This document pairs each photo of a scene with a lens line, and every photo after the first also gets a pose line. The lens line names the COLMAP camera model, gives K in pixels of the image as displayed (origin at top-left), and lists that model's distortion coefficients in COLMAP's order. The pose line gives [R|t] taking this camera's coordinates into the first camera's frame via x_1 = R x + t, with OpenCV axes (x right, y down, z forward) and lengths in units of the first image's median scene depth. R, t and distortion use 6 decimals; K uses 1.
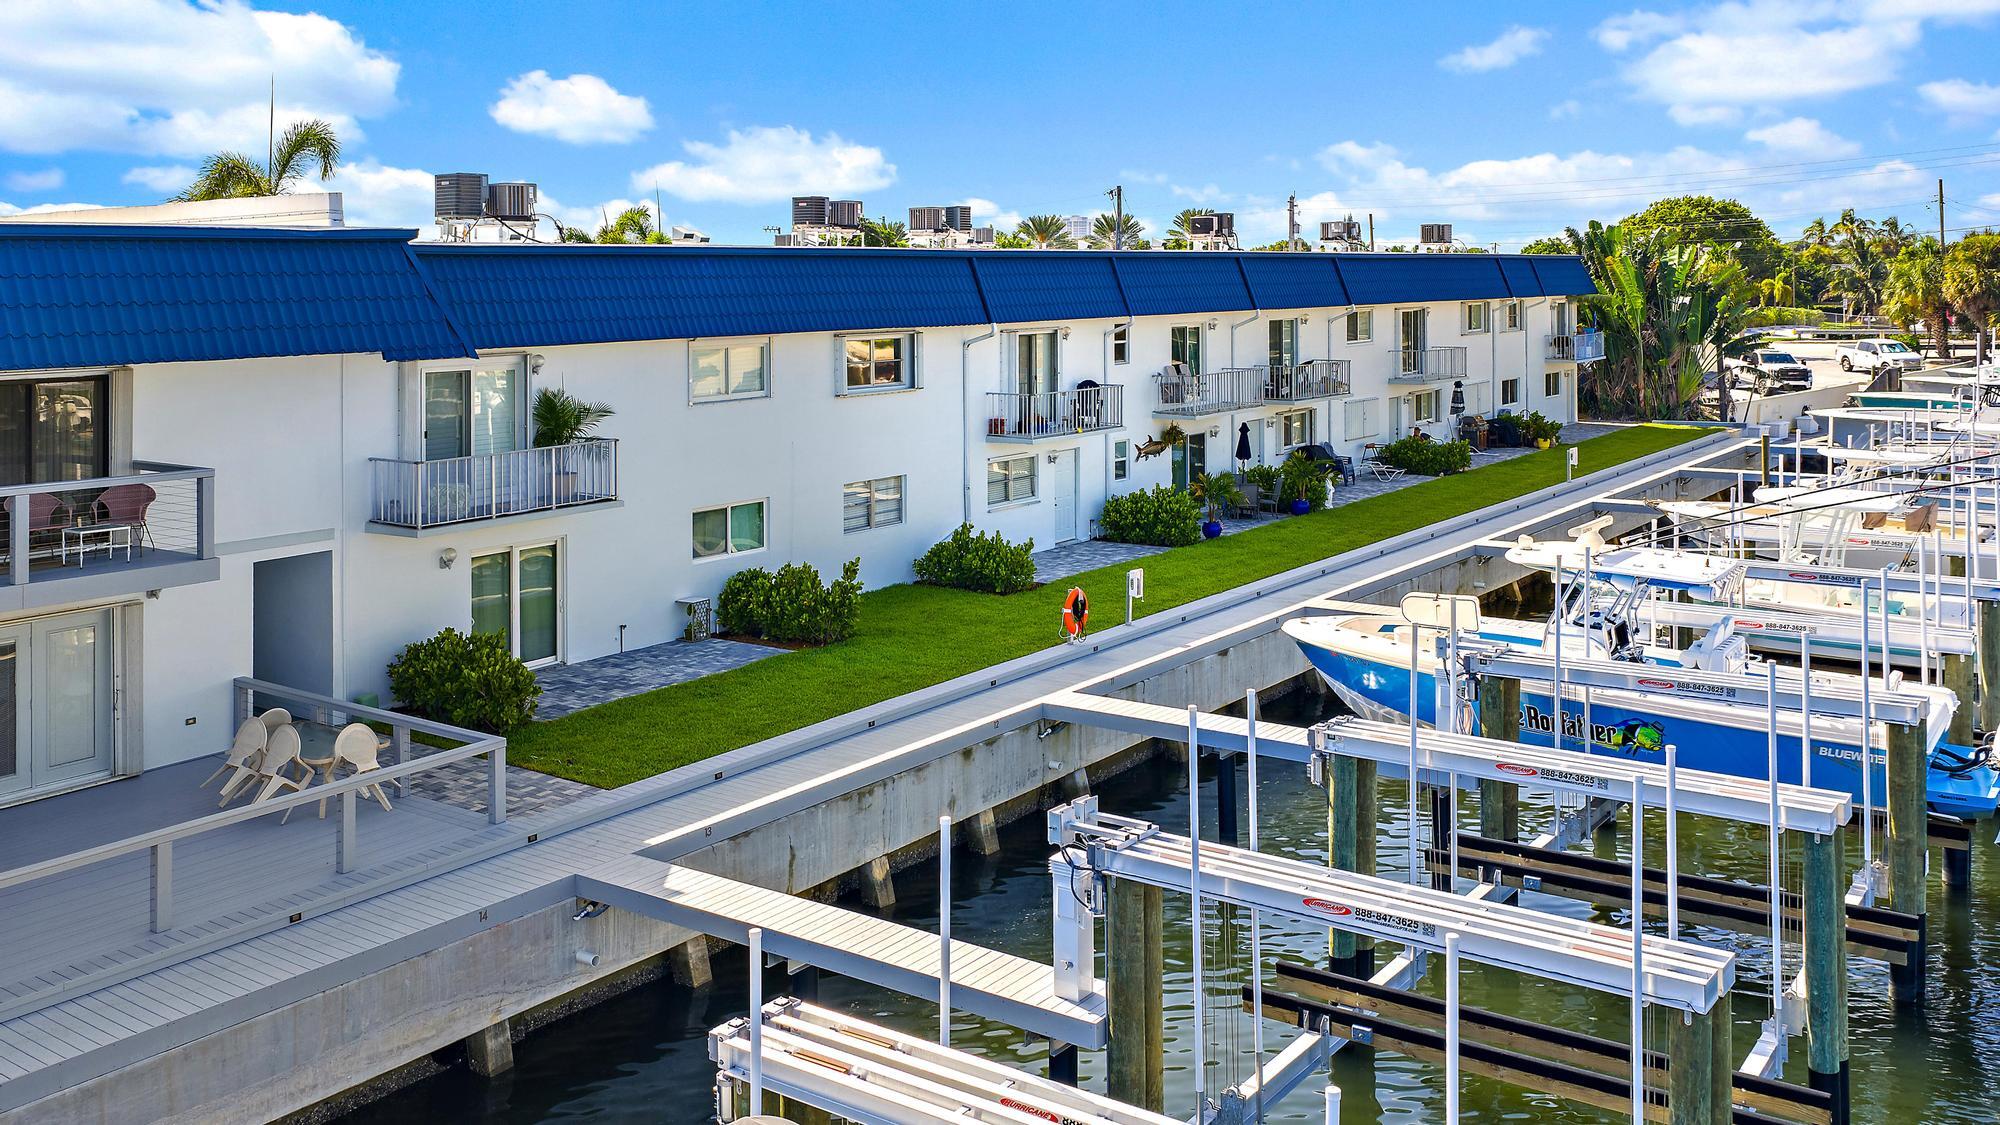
lens RADIAL K [[1702.7, 0, 1000.0], [0, 1702.7, 562.5], [0, 0, 1]] dist [0.005055, -0.012321]
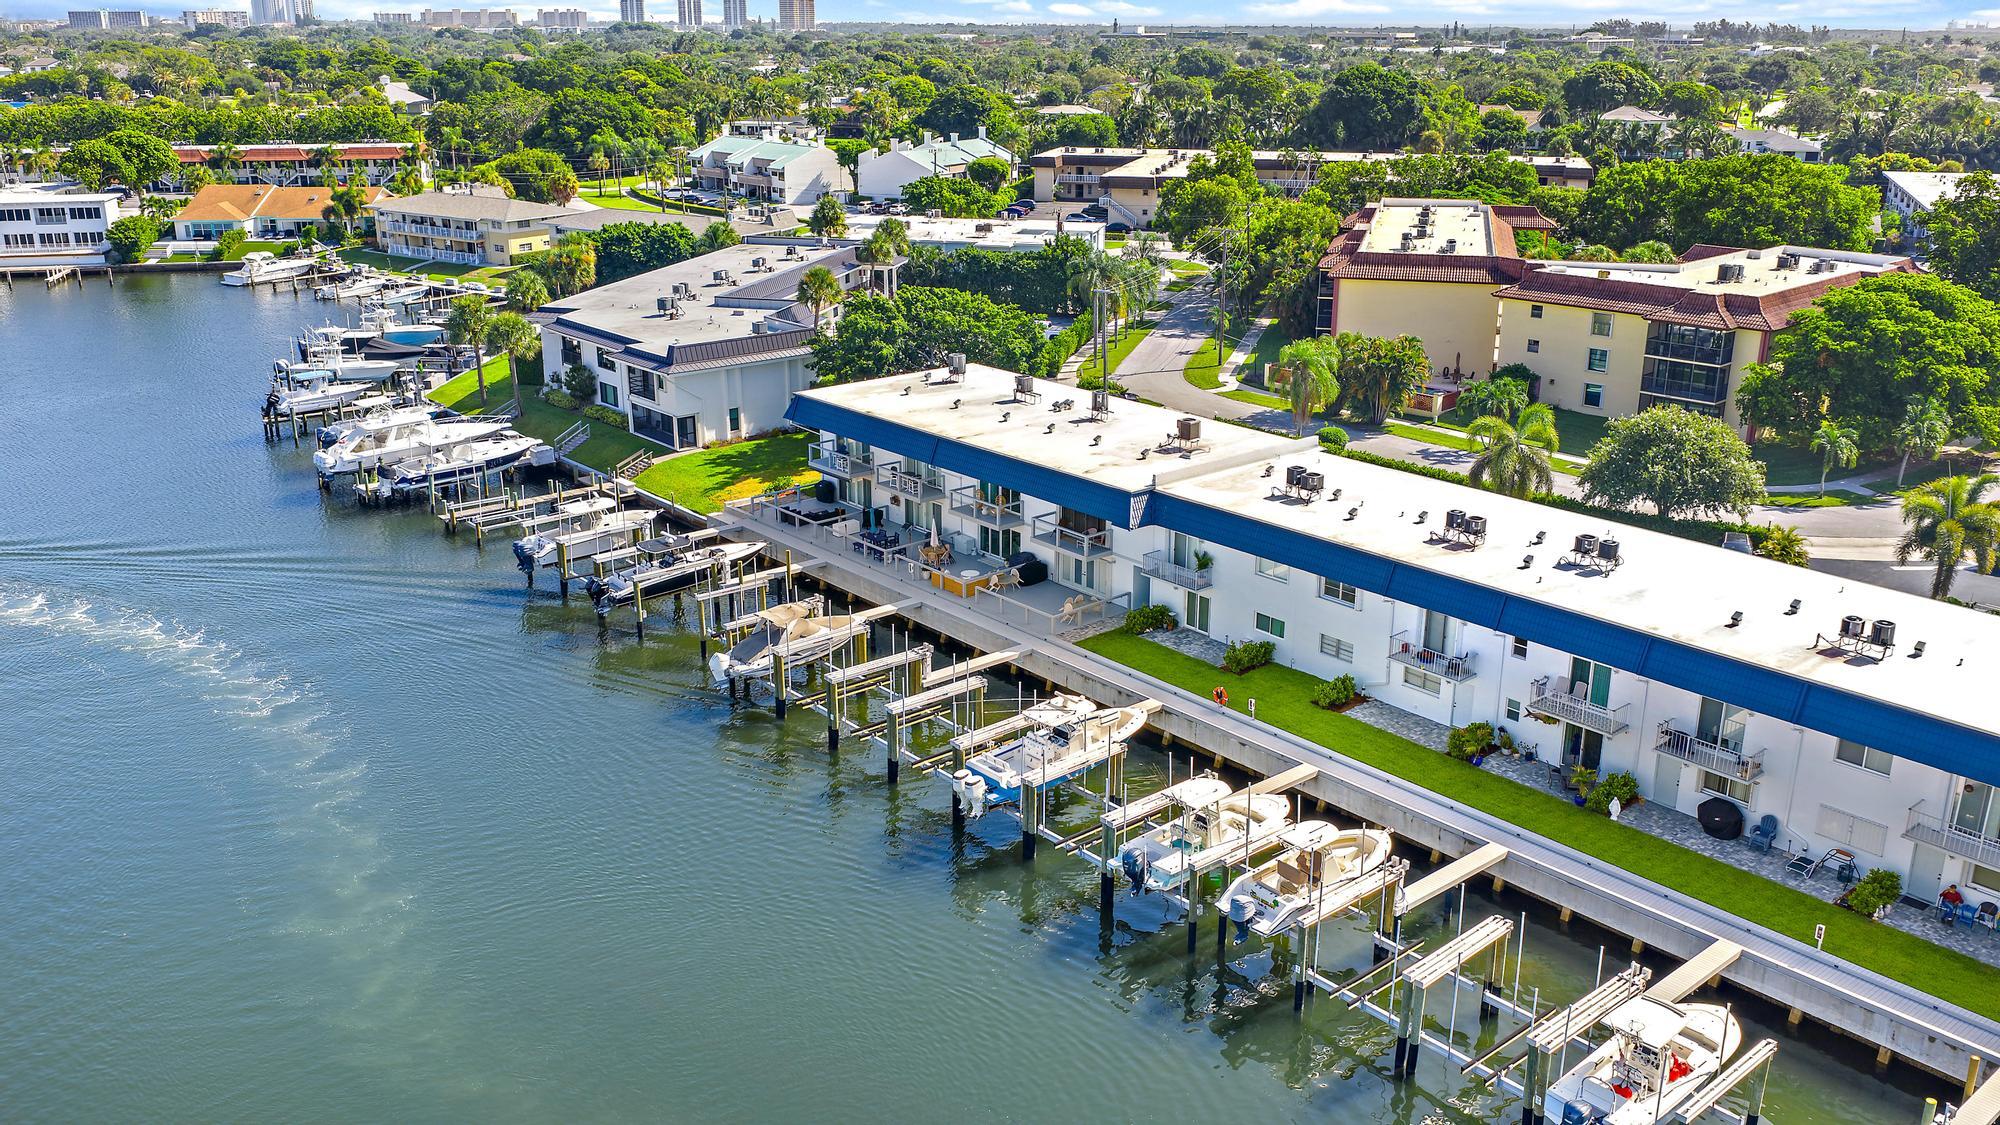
lens RADIAL K [[1659.3, 0, 1000.0], [0, 1659.3, 562.5], [0, 0, 1]] dist [0.032636, -0.059677]
pose [[-0.233811, 0.323281, -0.916964, 1.766477], [-0.158793, 0.917745, 0.364046, -0.761558], [0.959228, 0.230725, -0.163244, 0.758567]]
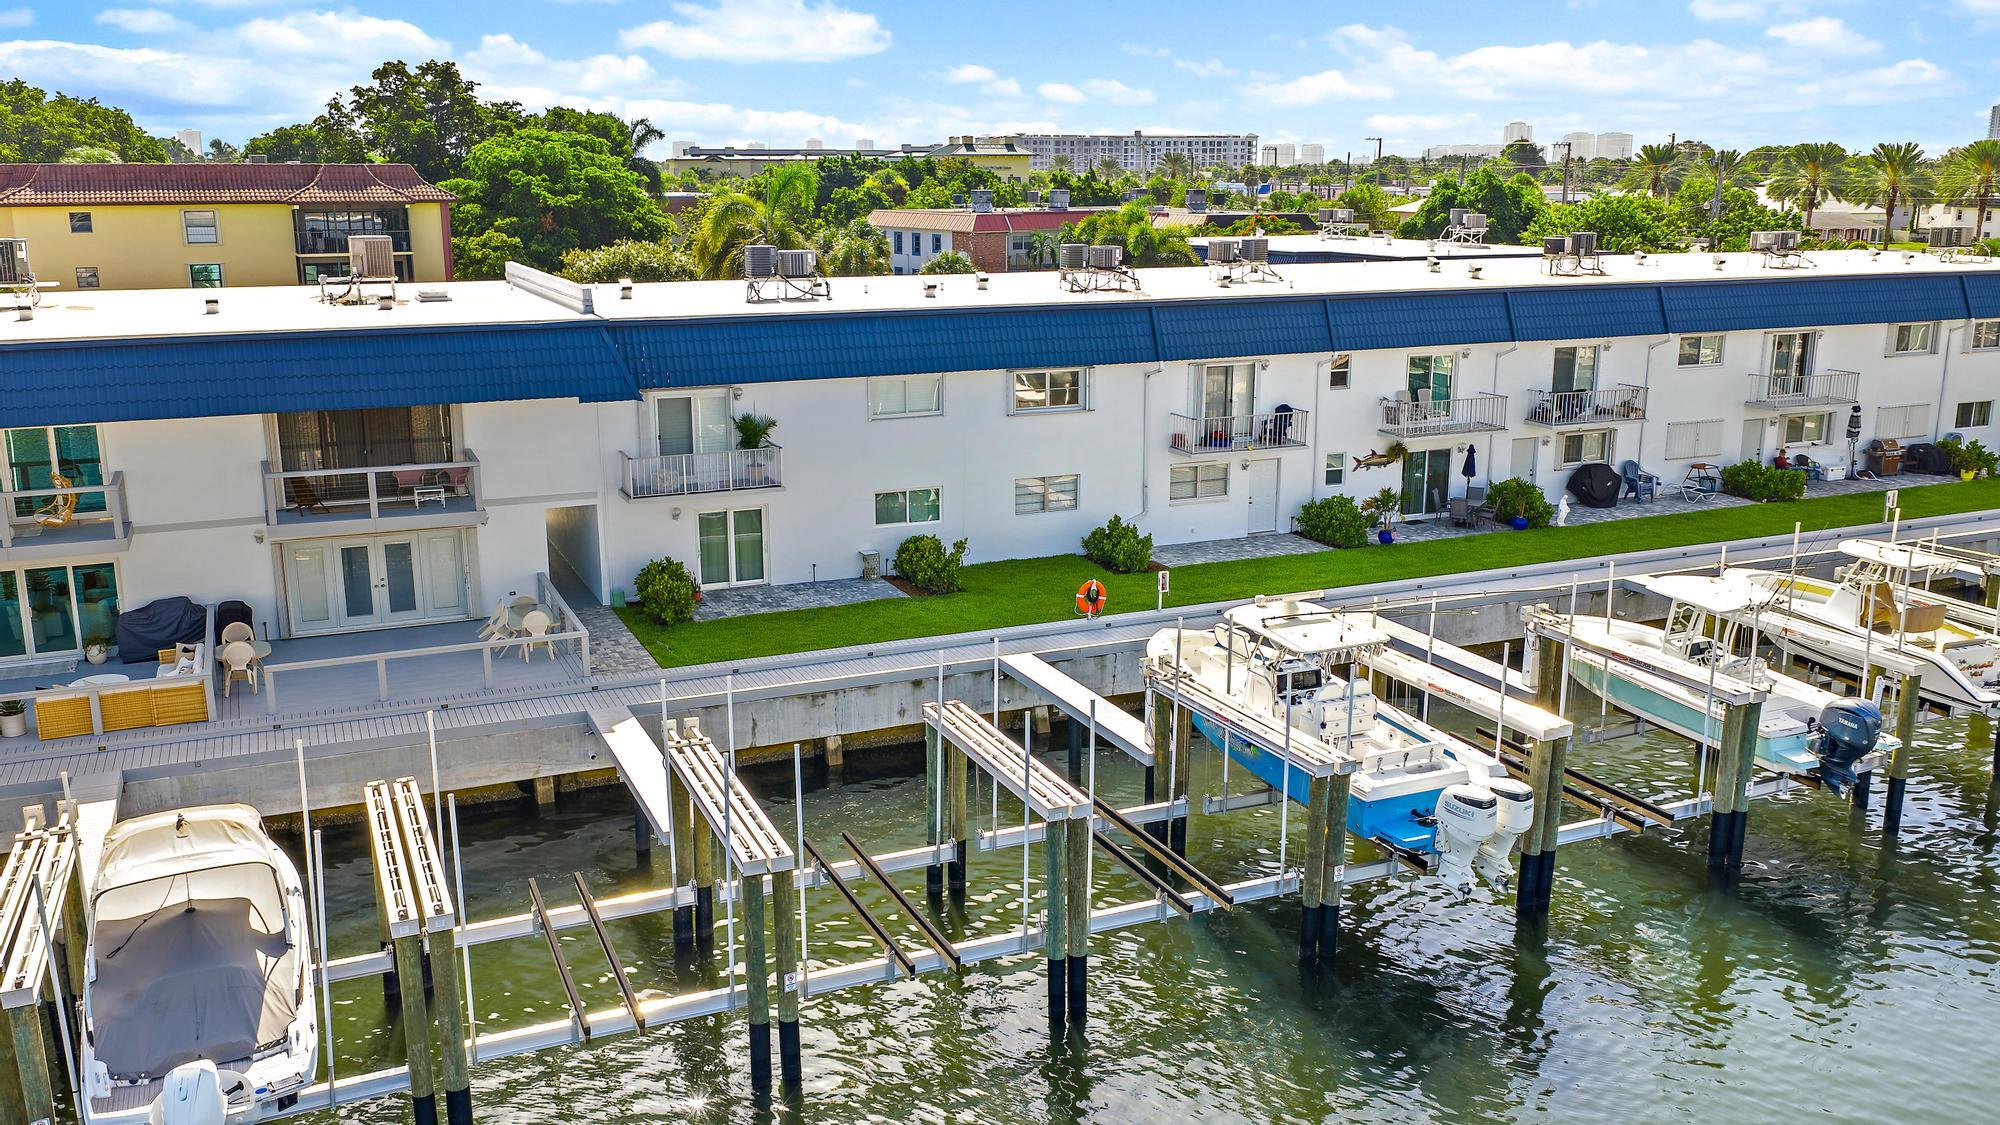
lens RADIAL K [[1659.3, 0, 1000.0], [0, 1659.3, 562.5], [0, 0, 1]] dist [0.032636, -0.059677]
pose [[0.864685, 0.131966, -0.484671, 0.457998], [-0.095768, 0.990485, 0.098833, -0.090873], [0.493102, -0.039044, 0.869095, -0.146761]]
